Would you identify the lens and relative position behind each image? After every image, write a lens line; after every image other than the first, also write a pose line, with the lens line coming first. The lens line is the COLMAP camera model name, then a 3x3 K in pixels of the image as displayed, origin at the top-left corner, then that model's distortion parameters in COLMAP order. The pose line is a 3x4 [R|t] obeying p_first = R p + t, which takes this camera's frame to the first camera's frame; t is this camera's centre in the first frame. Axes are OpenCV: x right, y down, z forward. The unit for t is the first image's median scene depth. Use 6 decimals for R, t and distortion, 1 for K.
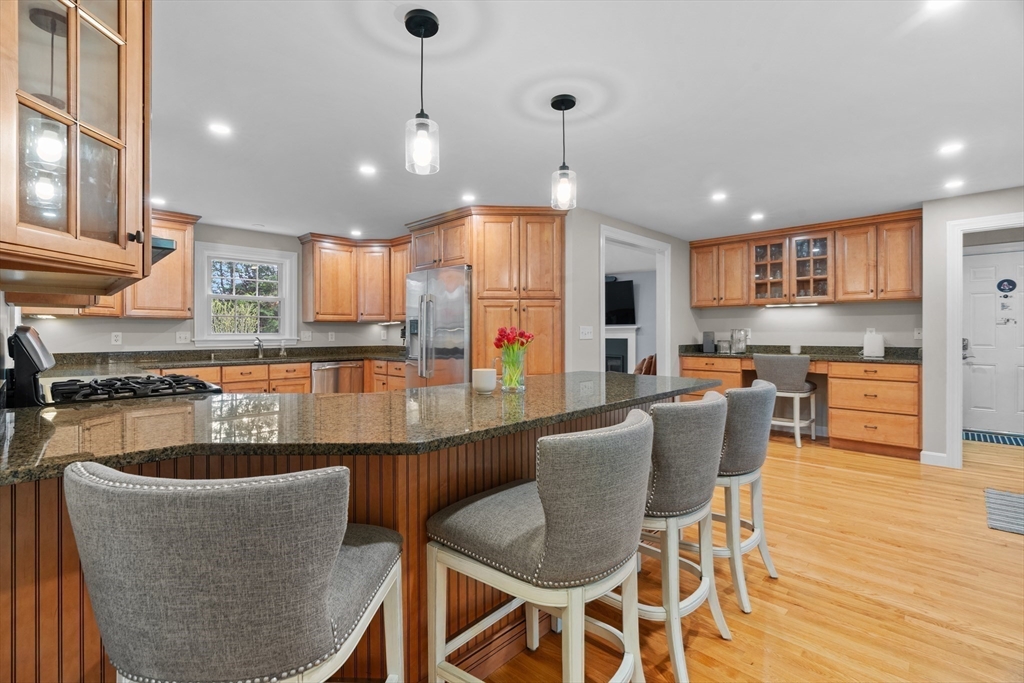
lens RADIAL K [[463.6, 0, 508.5], [0, 463.6, 334.9], [0, 0, 1]] dist [-0.007080, 0.003672]
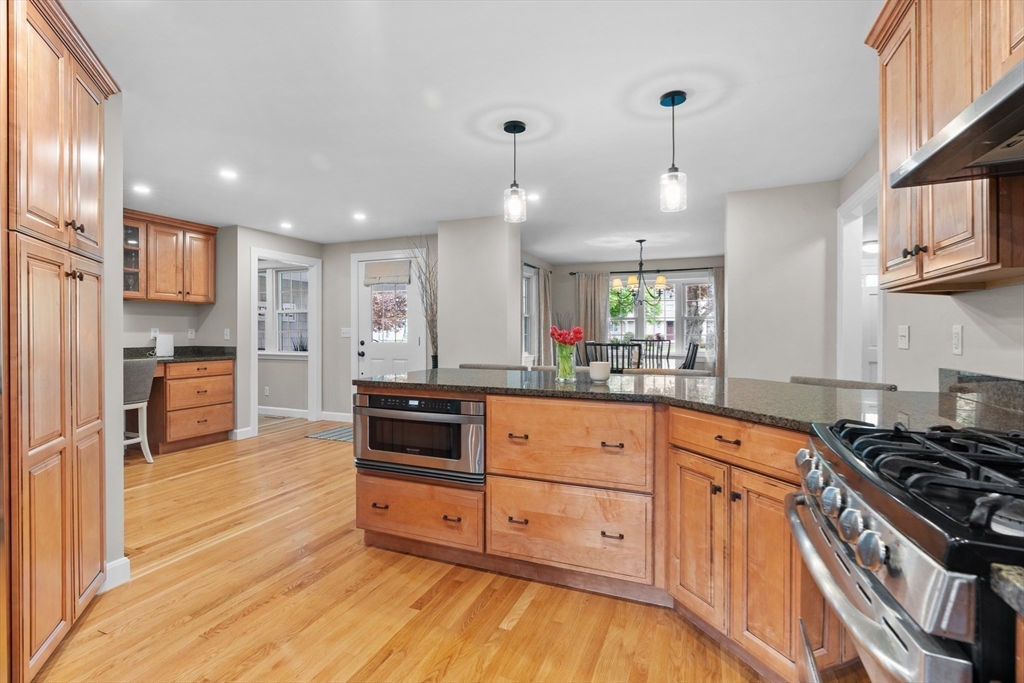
lens RADIAL K [[463.6, 0, 508.5], [0, 463.6, 334.9], [0, 0, 1]] dist [-0.007080, 0.003672]
pose [[-0.371769, -0.000127, 0.928325, -0.434721], [0.004282, 0.999989, 0.001851, 0.000968], [-0.928315, 0.004663, -0.371765, 0.676020]]
